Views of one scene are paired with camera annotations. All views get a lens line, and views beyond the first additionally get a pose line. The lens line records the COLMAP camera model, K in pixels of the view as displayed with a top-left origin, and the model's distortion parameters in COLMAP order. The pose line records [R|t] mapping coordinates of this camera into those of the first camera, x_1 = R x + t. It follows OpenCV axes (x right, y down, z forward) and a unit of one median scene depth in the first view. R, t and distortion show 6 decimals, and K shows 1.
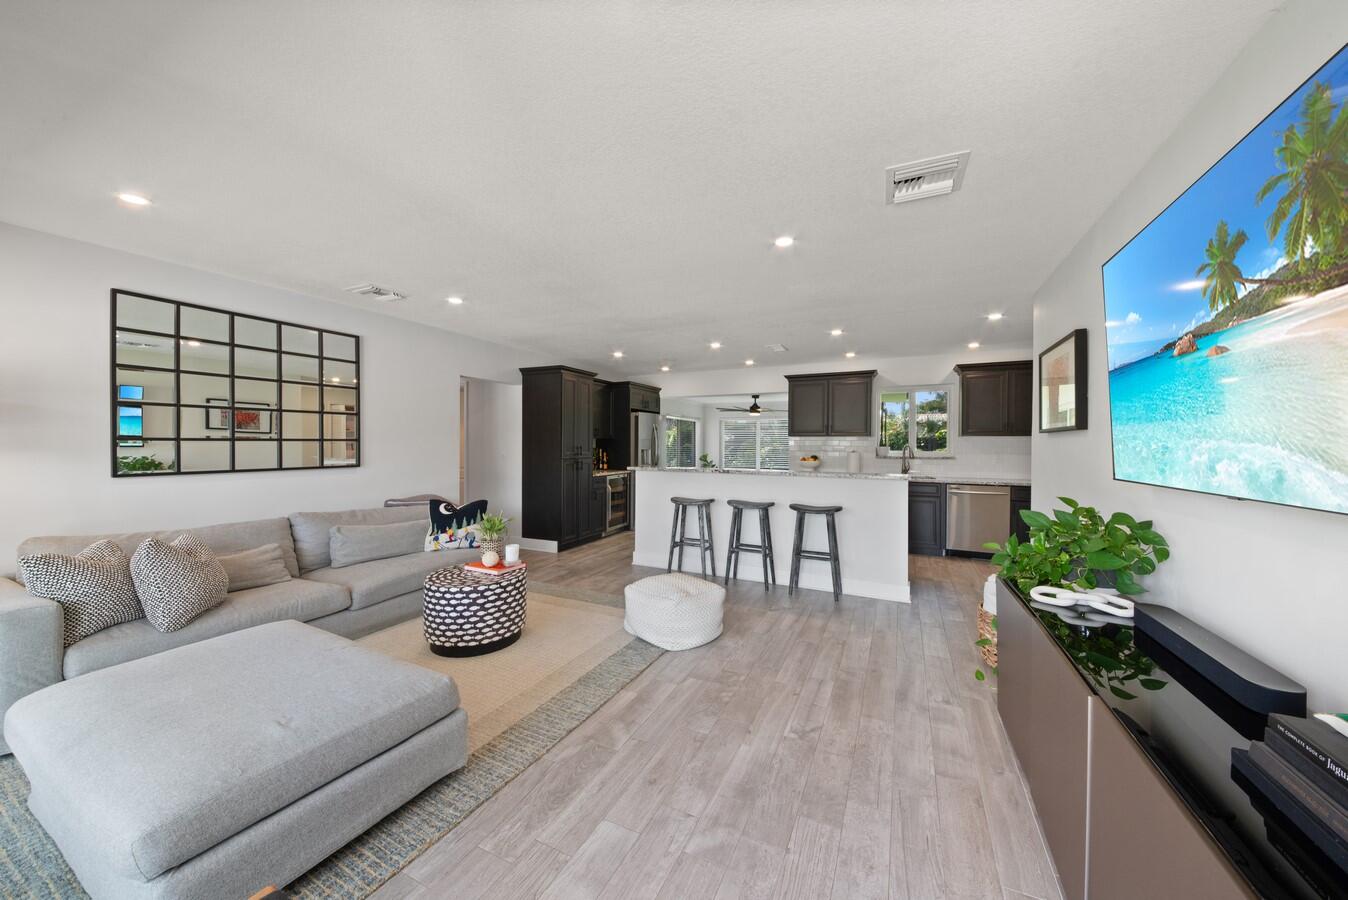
lens RADIAL K [[474.8, 0, 674.8], [0, 474.8, 441.3], [0, 0, 1]] dist [0.025155, -0.006657]
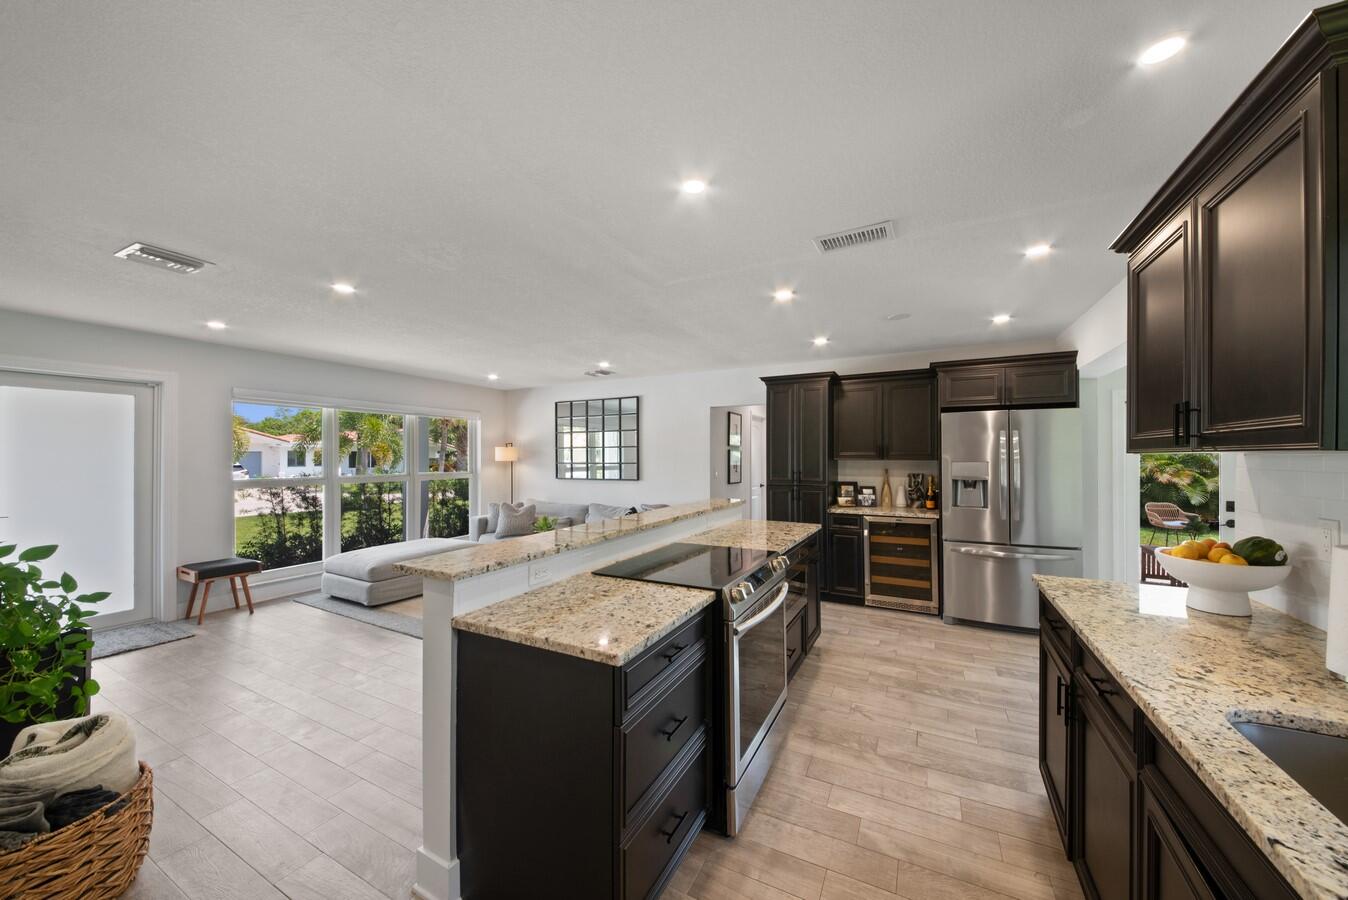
lens RADIAL K [[469.8, 0, 674.0], [0, 469.8, 450.0], [0, 0, 1]] dist [-0.000894, -0.000389]
pose [[-0.034836, -0.022211, -0.999146, 0.858789], [0.005328, 0.999735, -0.022410, -0.012746], [0.999379, -0.006104, -0.034709, 1.214563]]
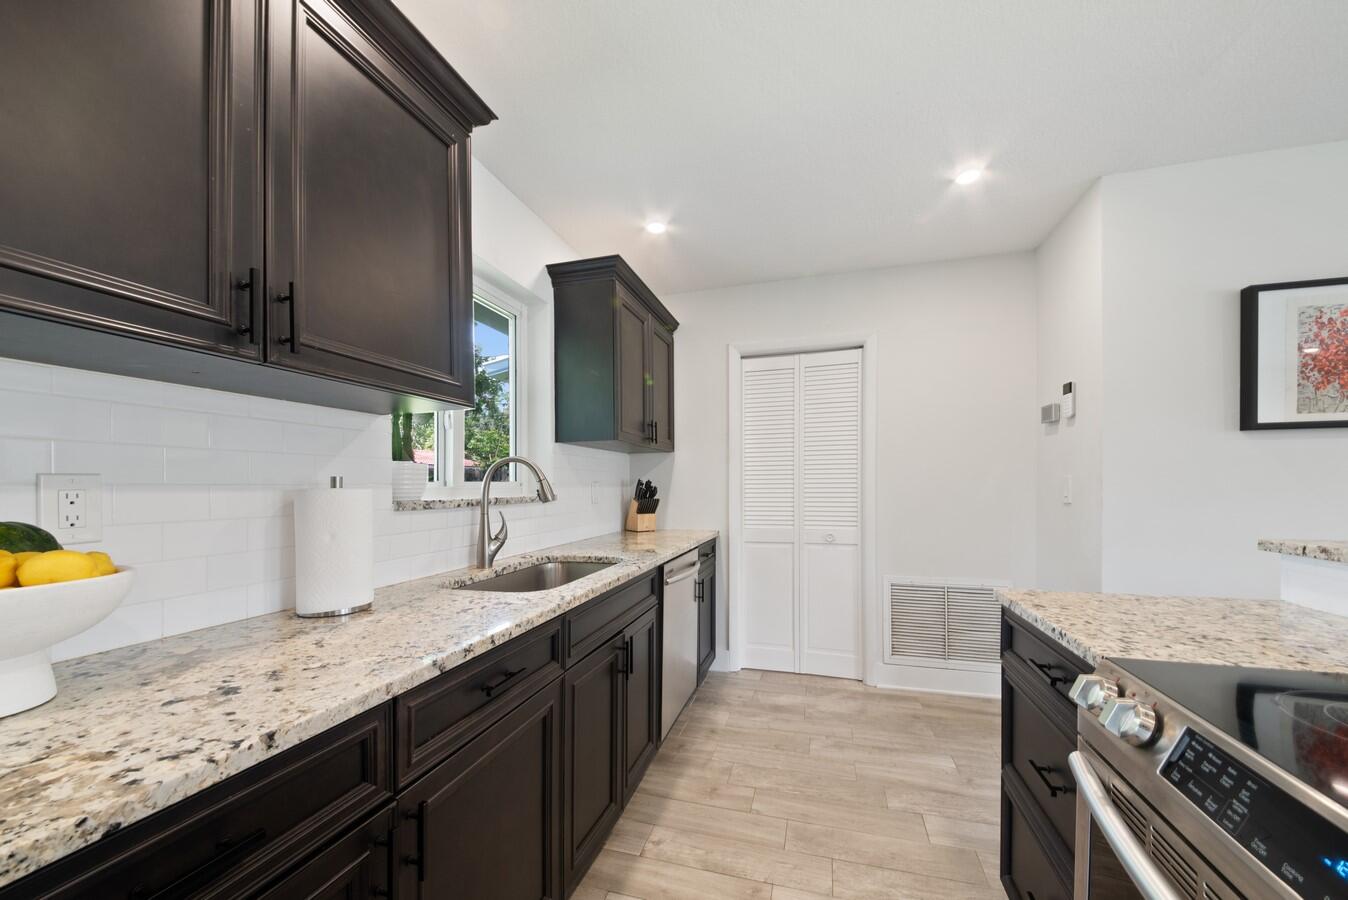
lens RADIAL K [[489.7, 0, 677.7], [0, 489.7, 489.1], [0, 0, 1]] dist [-0.001869, -0.000396]
pose [[-0.159743, -0.015701, 0.987034, 0.266491], [0.003393, 0.999859, 0.016454, 0.033188], [-0.987153, 0.005977, -0.159667, 1.438916]]
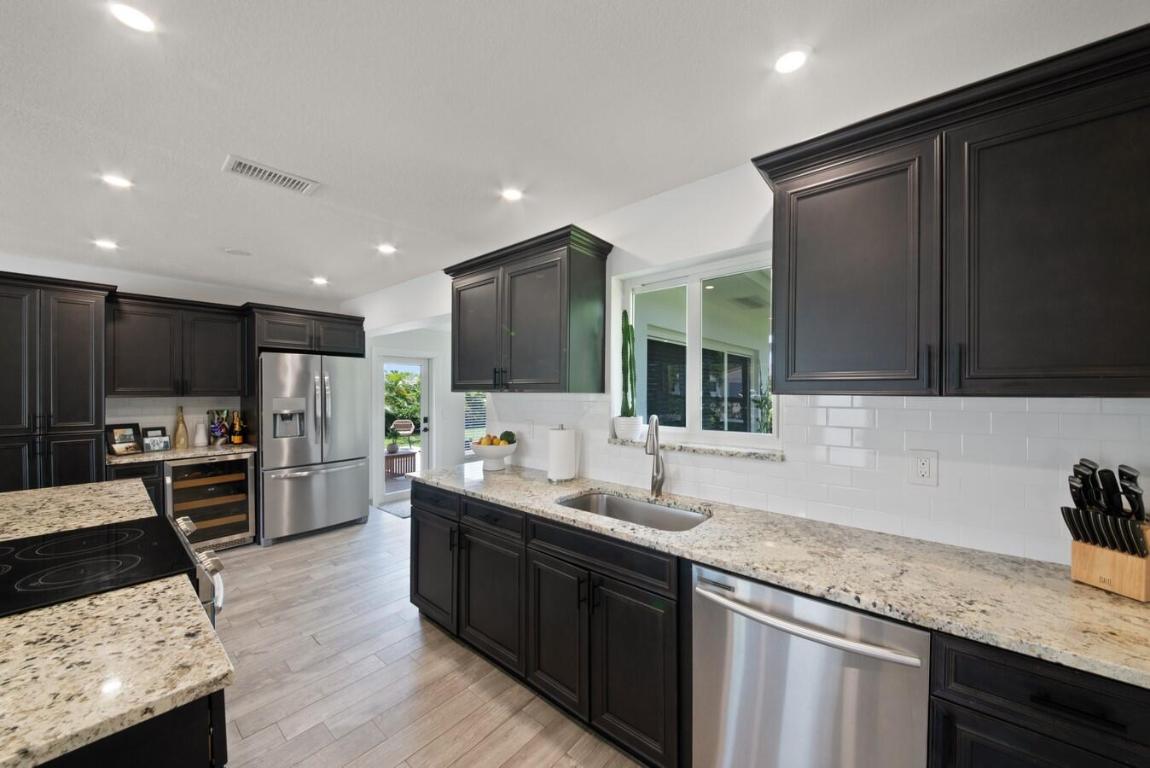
lens RADIAL K [[408.2, 0, 579.0], [0, 408.2, 392.9], [0, 0, 1]] dist [0.014971, -0.008510]
pose [[0.969523, -0.005251, -0.244944, 0.769488], [0.007907, 0.999920, 0.009863, -0.021572], [0.244873, -0.011500, 0.969487, 1.023981]]
